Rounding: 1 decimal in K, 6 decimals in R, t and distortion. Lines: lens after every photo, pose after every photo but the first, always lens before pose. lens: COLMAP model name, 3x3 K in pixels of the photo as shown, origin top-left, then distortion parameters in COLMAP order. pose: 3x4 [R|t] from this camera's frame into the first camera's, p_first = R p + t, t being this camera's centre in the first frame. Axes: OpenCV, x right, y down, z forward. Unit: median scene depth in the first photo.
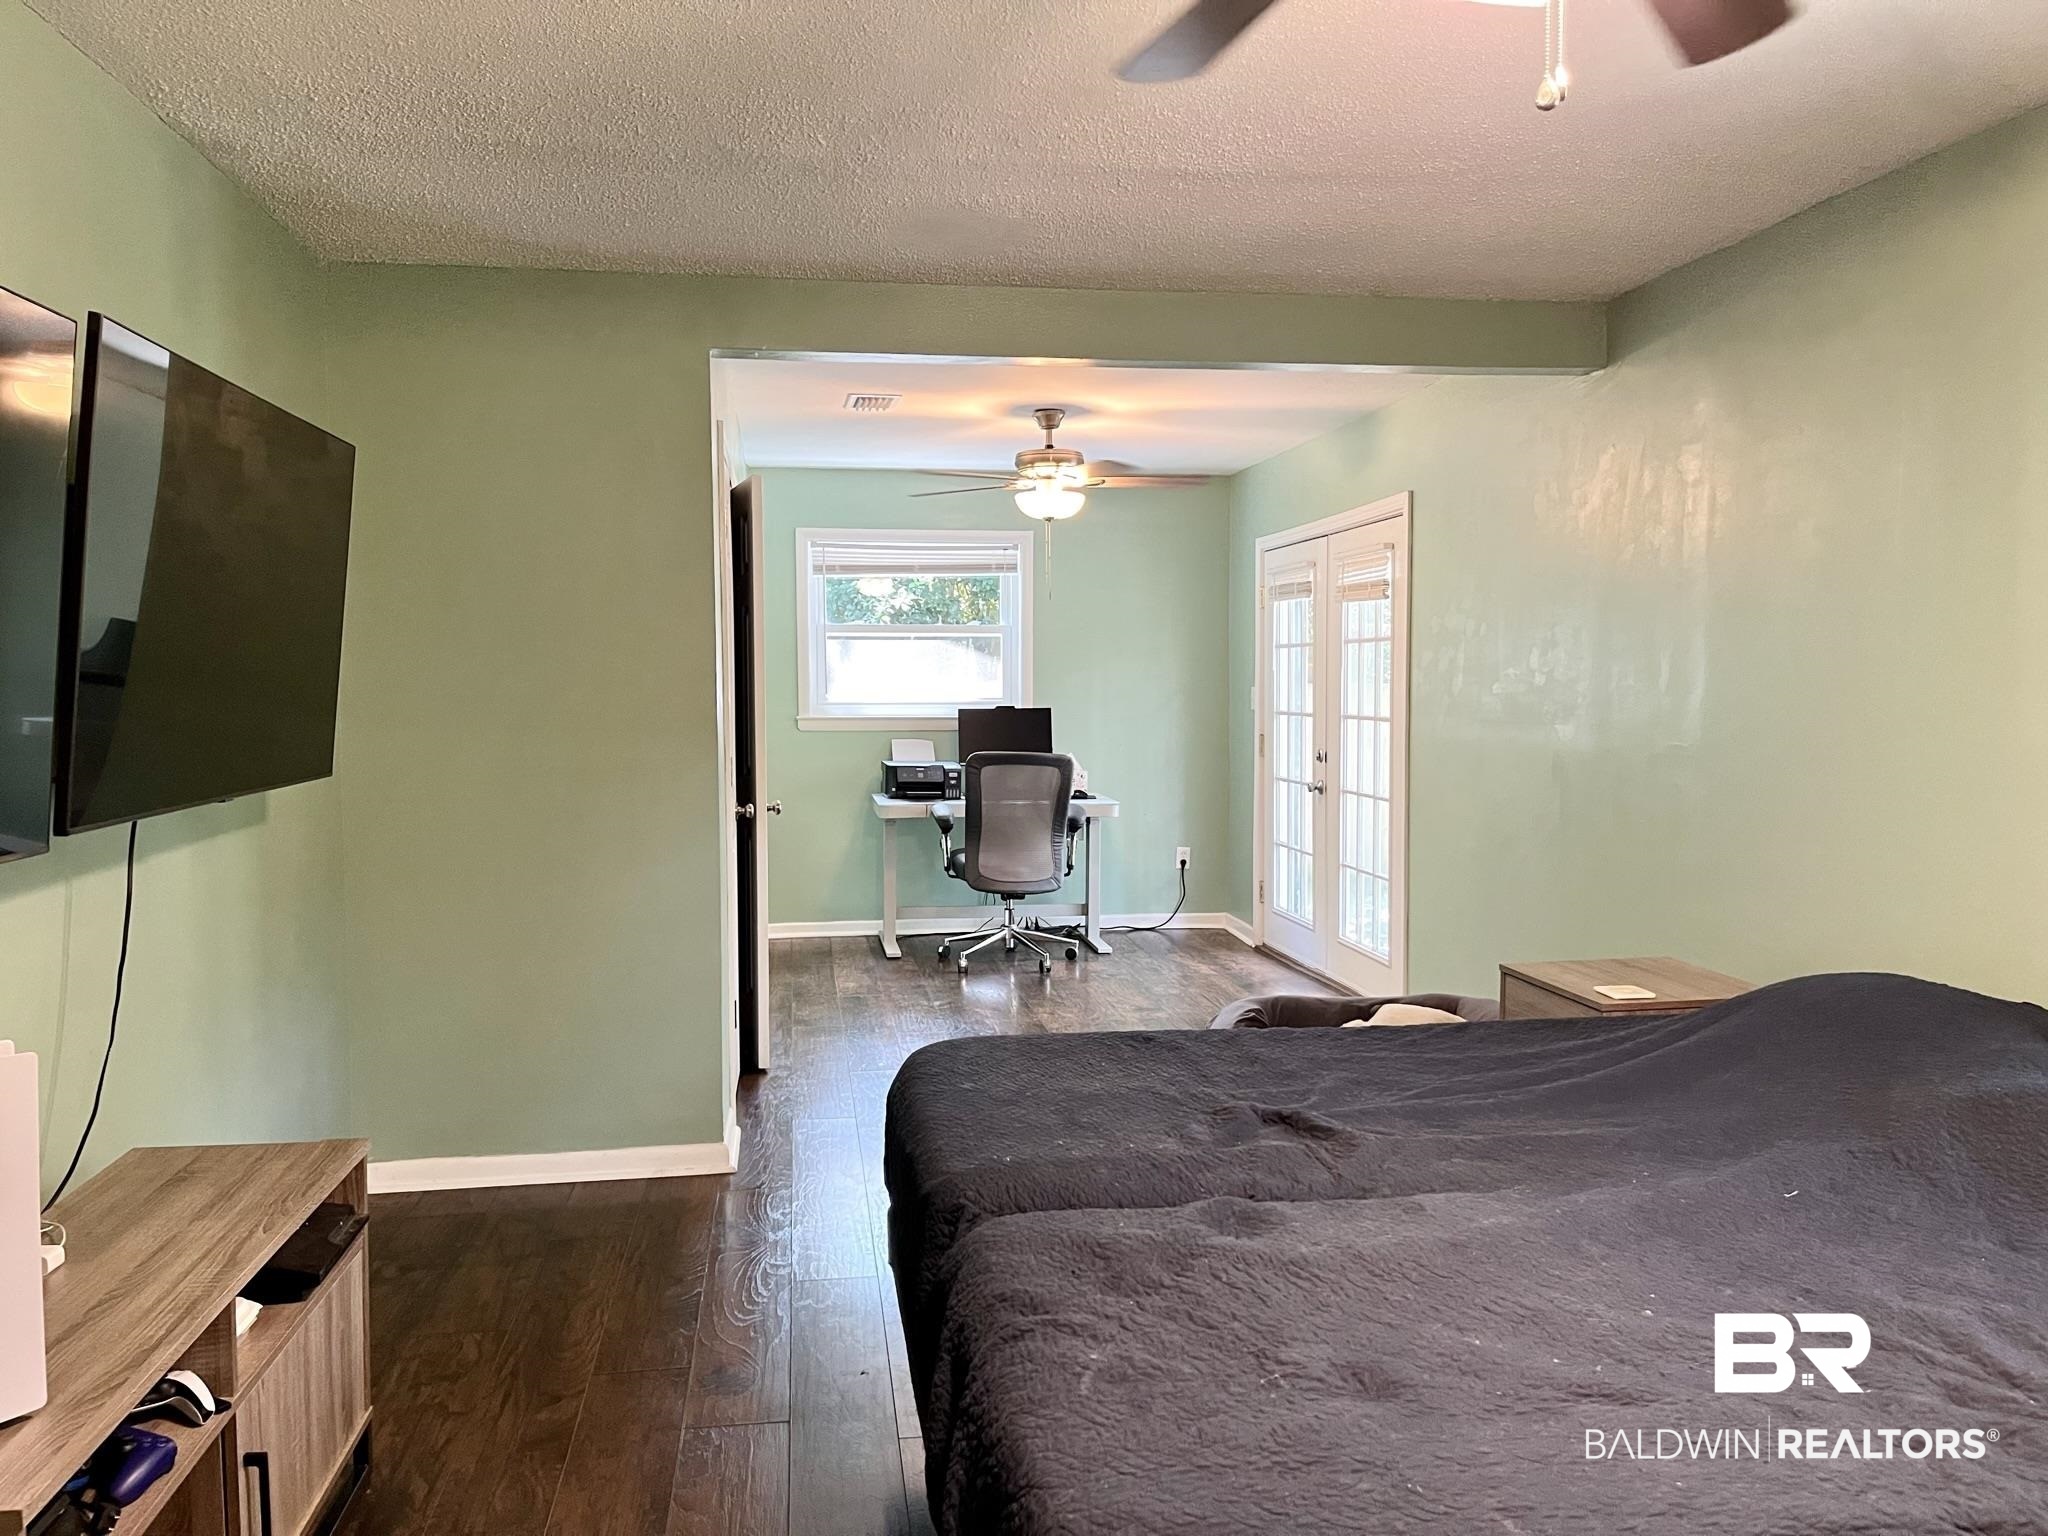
lens RADIAL K [[1545.2, 0, 1029.0], [0, 1545.2, 776.3], [0, 0, 1]] dist [0.052772, -0.064063]
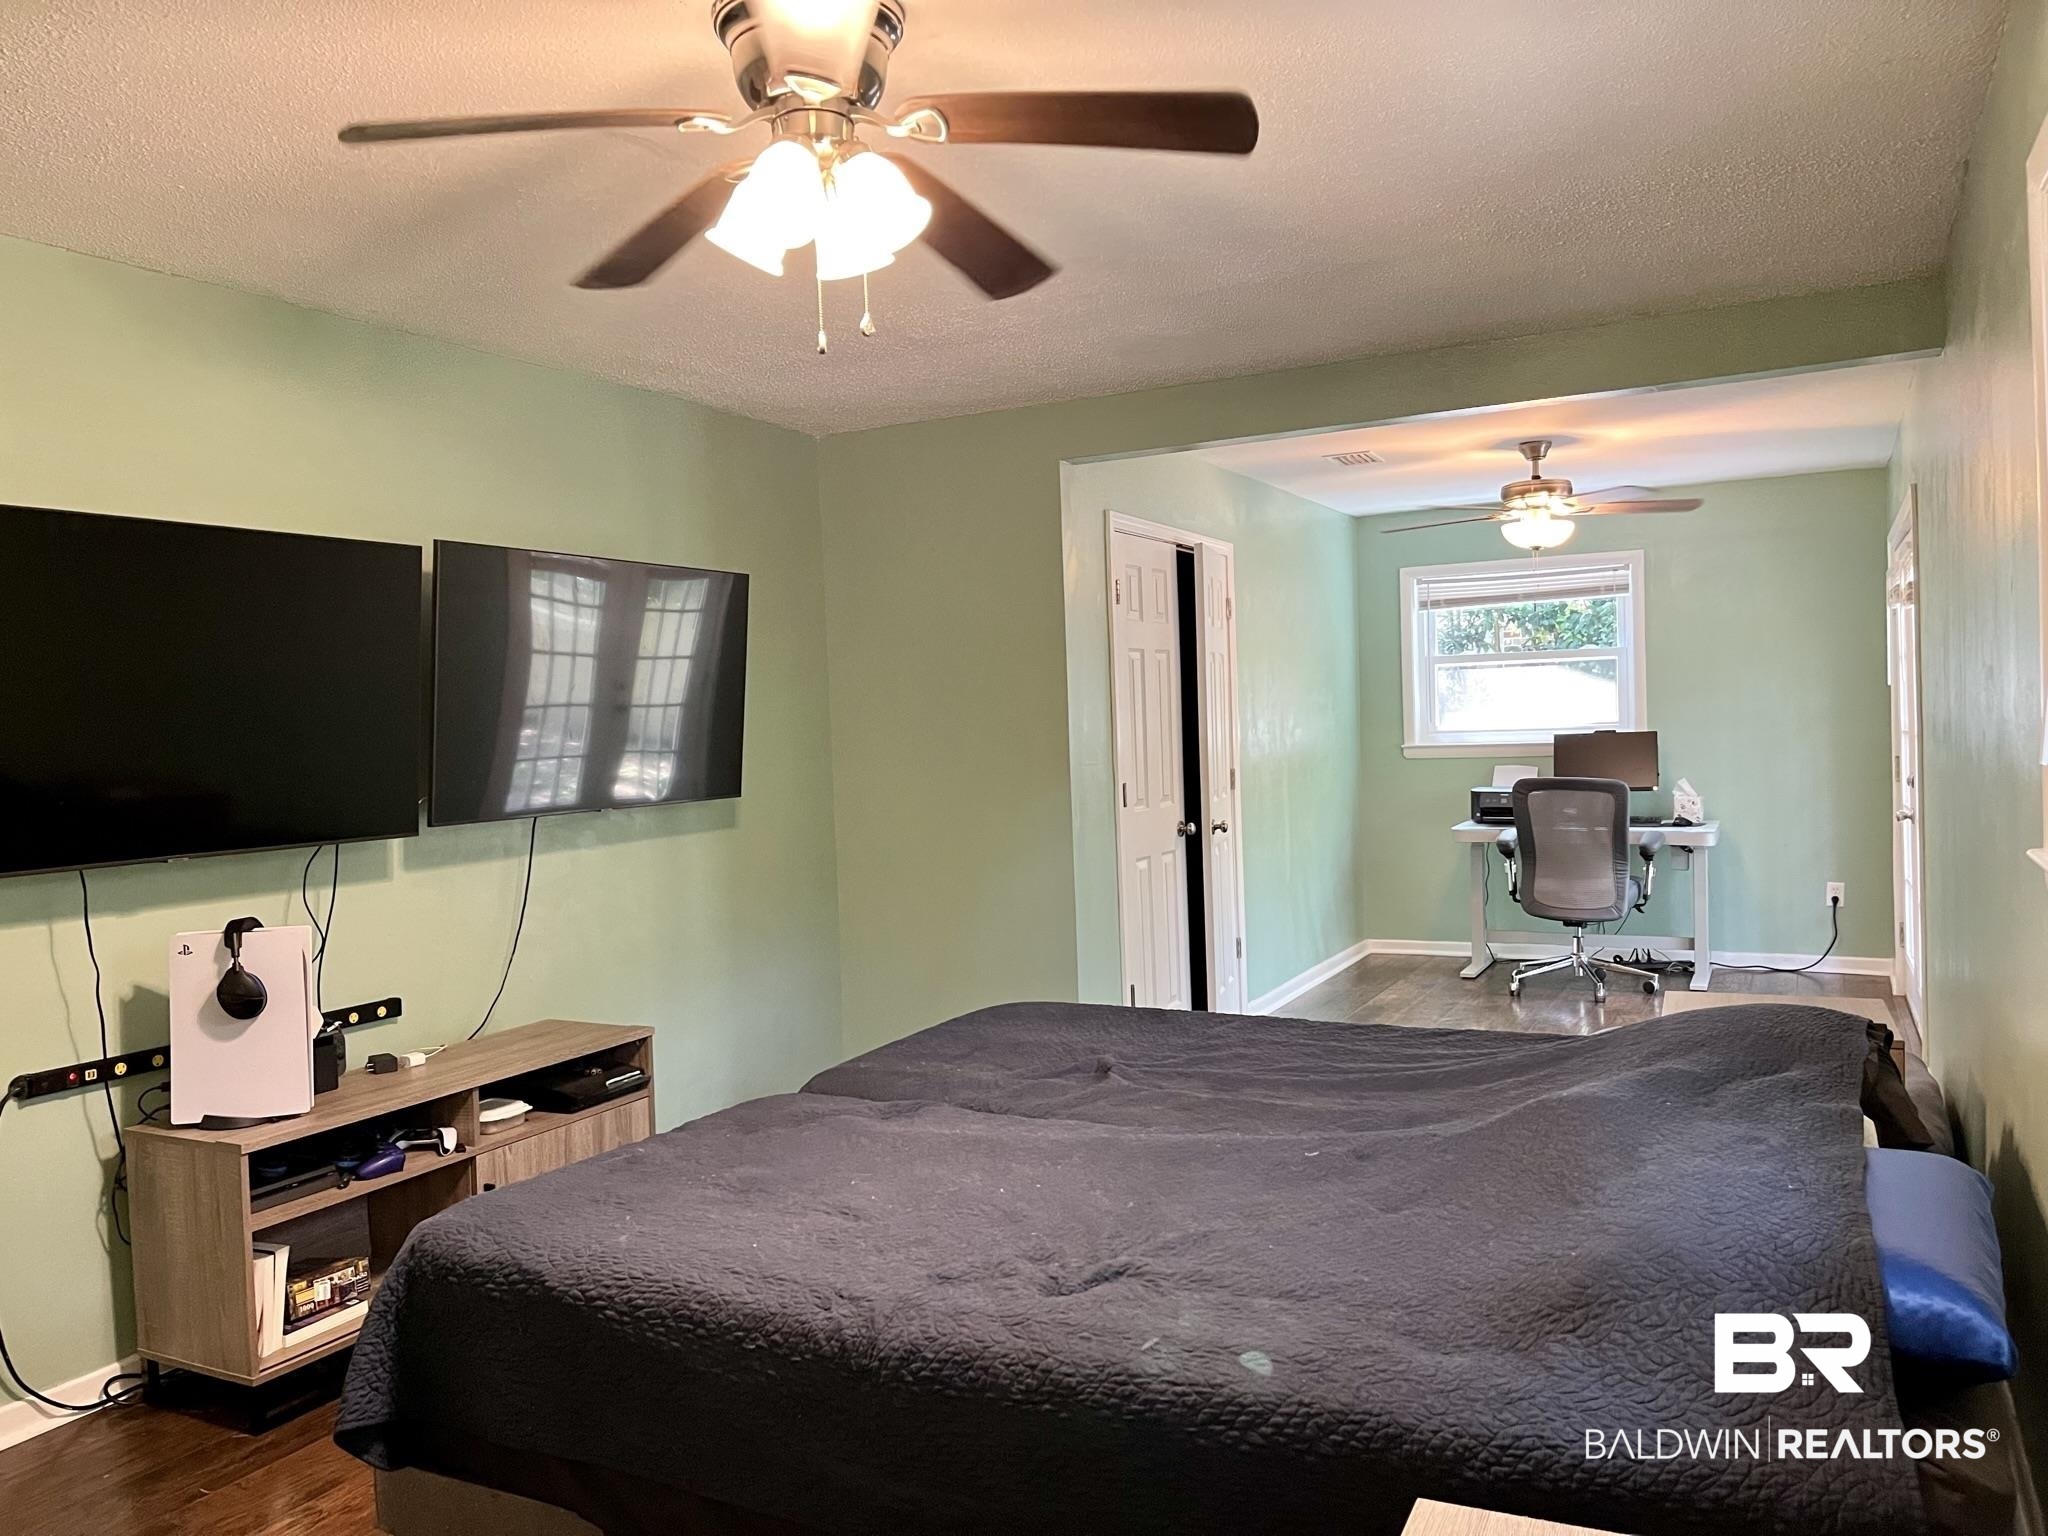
lens RADIAL K [[1545.2, 0, 1014.4], [0, 1545.2, 757.7], [0, 0, 1]] dist [0.052772, -0.064063]
pose [[0.827519, -0.011587, -0.561318, 0.300215], [-0.005184, 0.999587, -0.028276, 0.001760], [0.561414, 0.026309, 0.827117, -0.030494]]
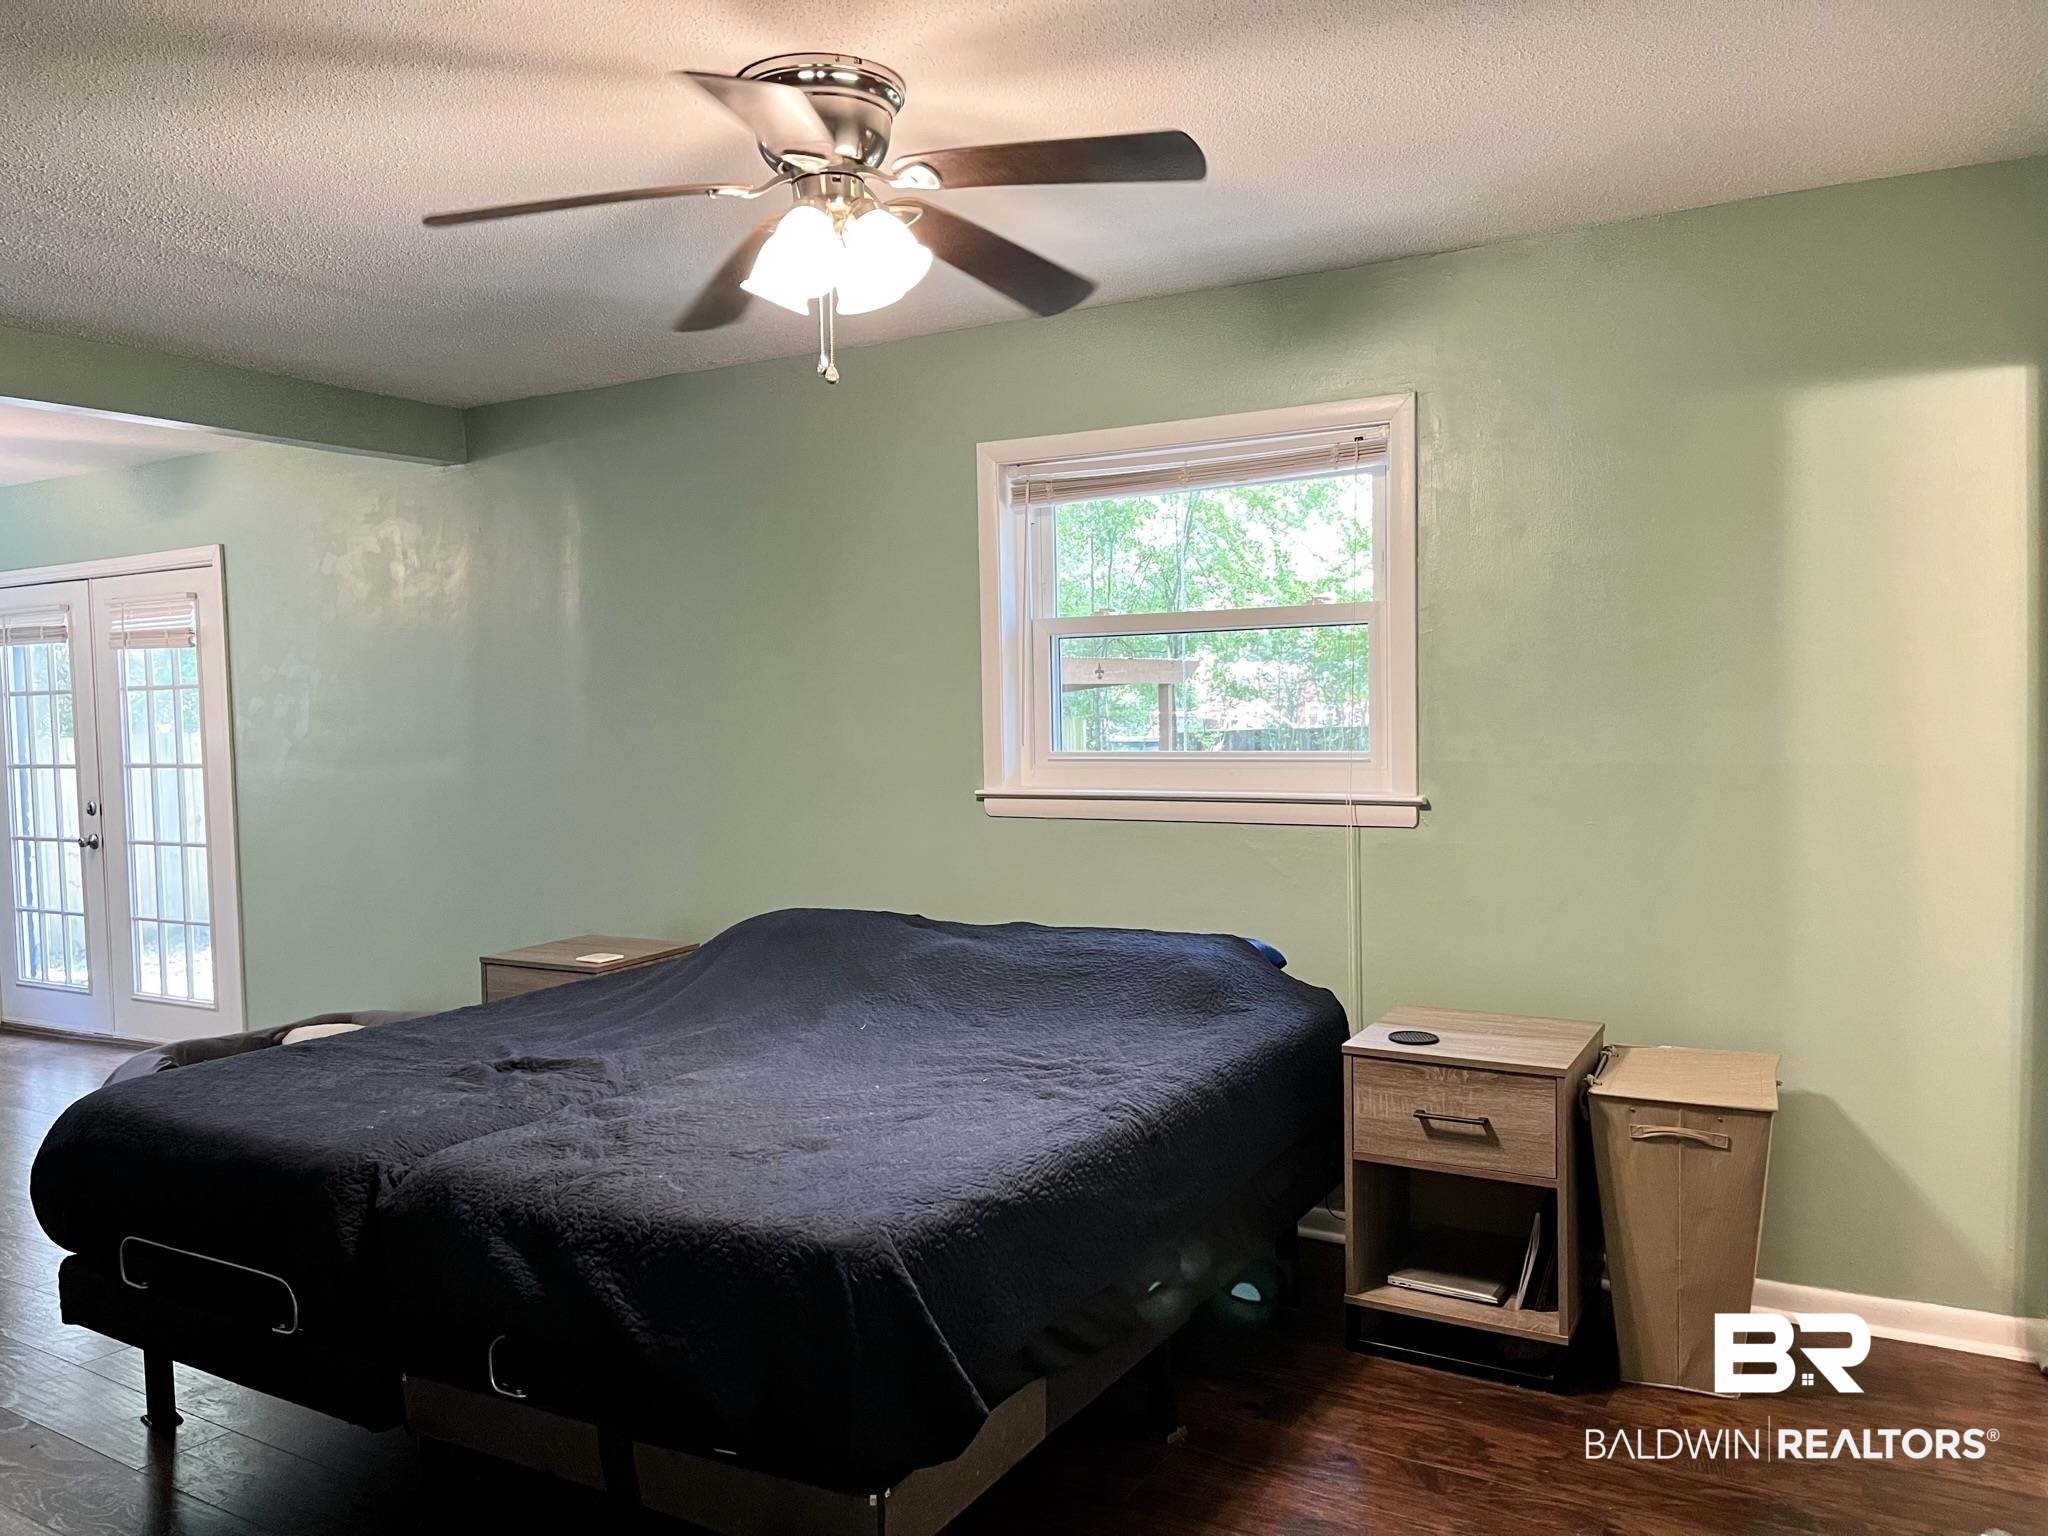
lens RADIAL K [[1545.2, 0, 1015.1], [0, 1545.2, 776.4], [0, 0, 1]] dist [0.052772, -0.064063]
pose [[0.624234, -0.047931, 0.779766, -0.206330], [0.070729, 0.997485, 0.004692, 0.002807], [-0.778029, 0.052223, 0.626054, -0.047670]]
